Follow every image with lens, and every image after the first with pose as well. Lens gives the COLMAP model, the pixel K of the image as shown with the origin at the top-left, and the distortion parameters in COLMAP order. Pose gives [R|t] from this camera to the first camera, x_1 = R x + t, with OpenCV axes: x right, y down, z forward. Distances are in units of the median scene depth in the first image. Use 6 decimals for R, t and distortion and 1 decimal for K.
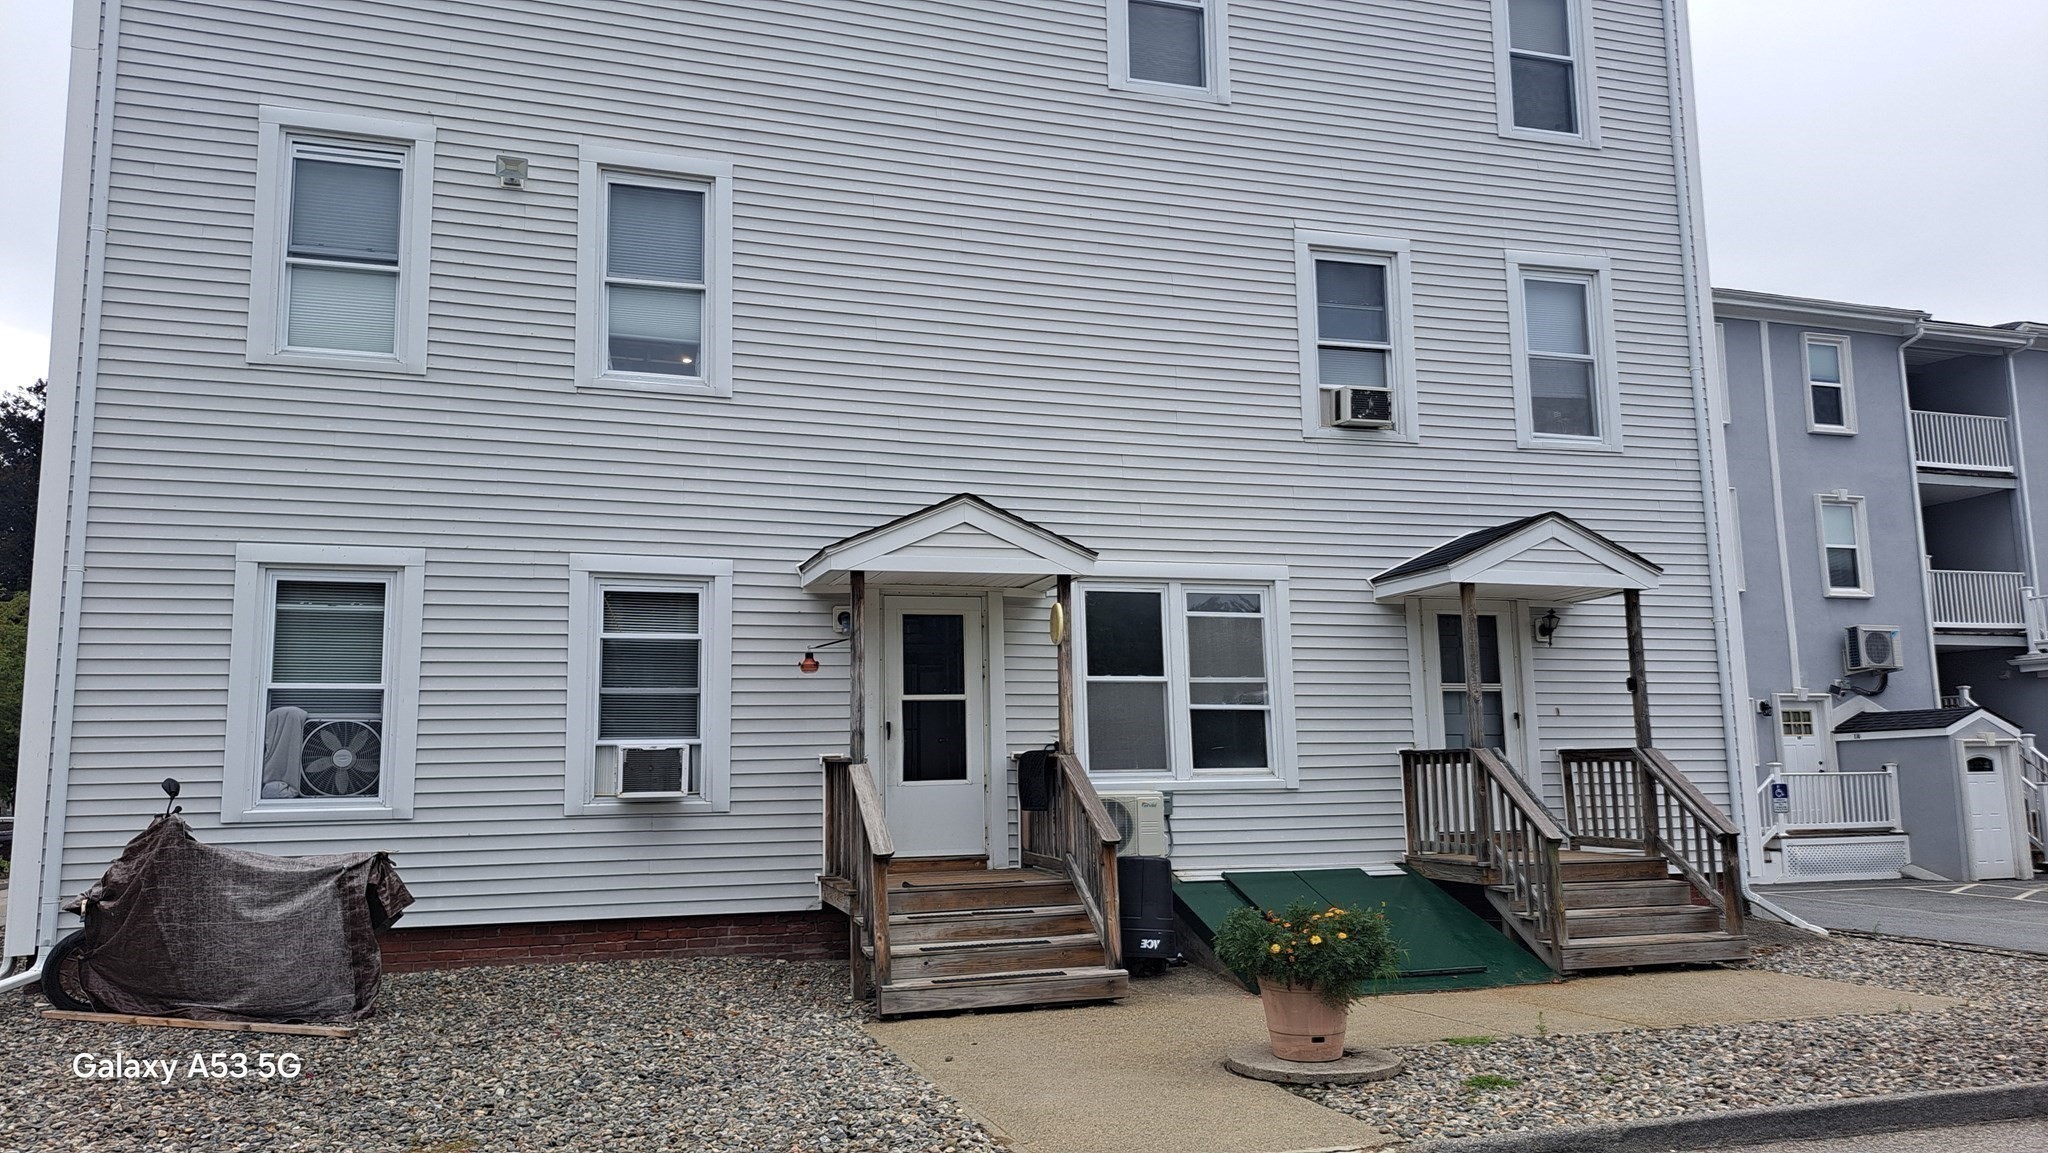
lens RADIAL K [[1491.7, 0, 1033.4], [0, 1491.7, 574.2], [0, 0, 1]] dist [0.082643, -0.117003]
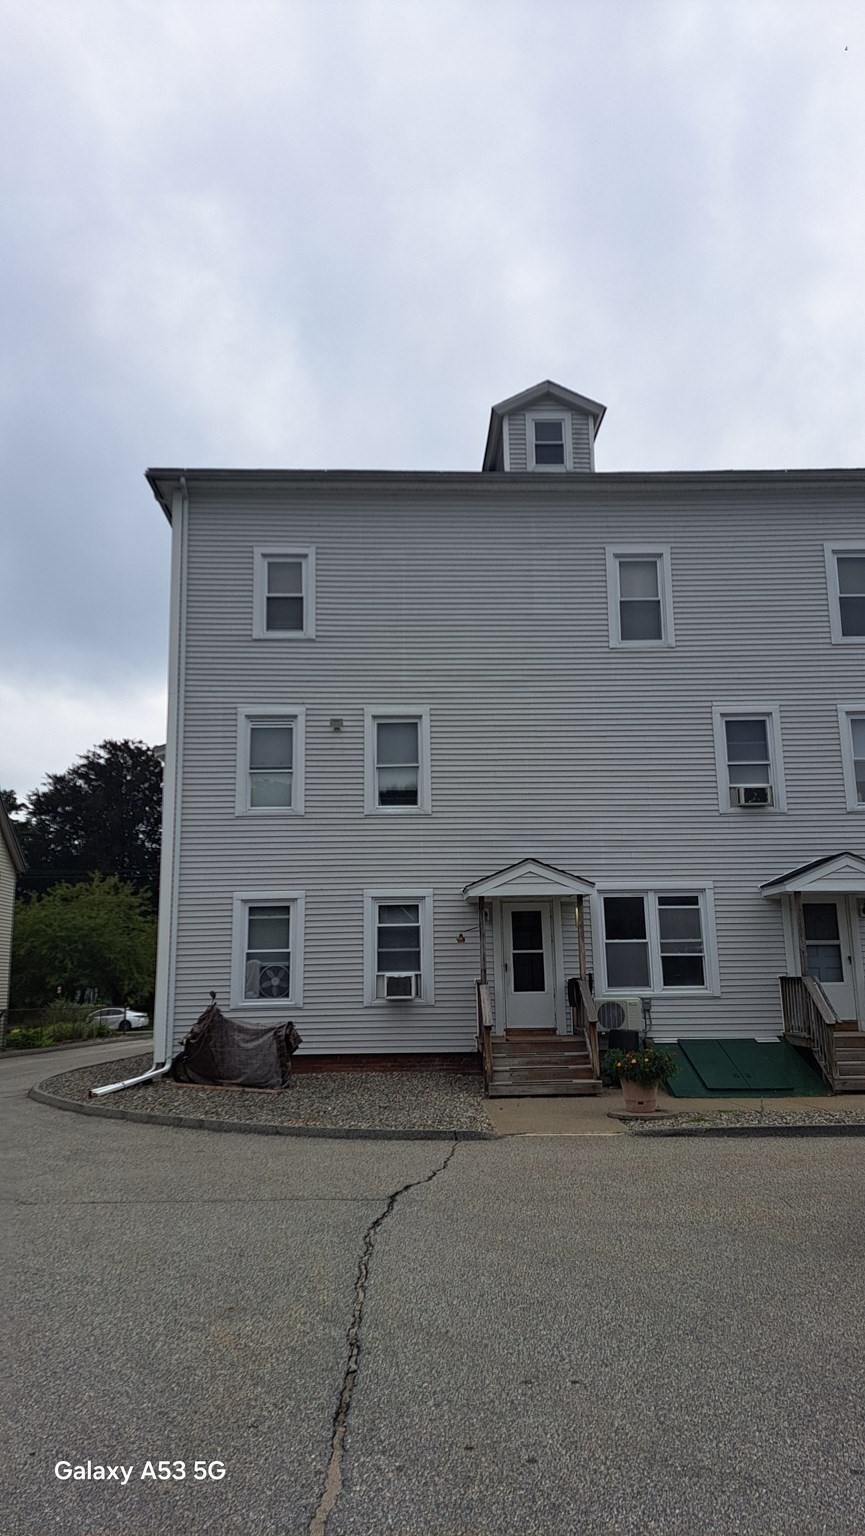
lens RADIAL K [[1023.1, 0, 432.5], [0, 1023.1, 768.0], [0, 0, 1]] dist [0.145840, -0.308770]
pose [[0.961423, -0.055450, -0.269426, 0.223229], [0.037532, 0.996755, -0.071212, -0.082652], [0.272501, 0.058353, 0.960384, -0.482126]]
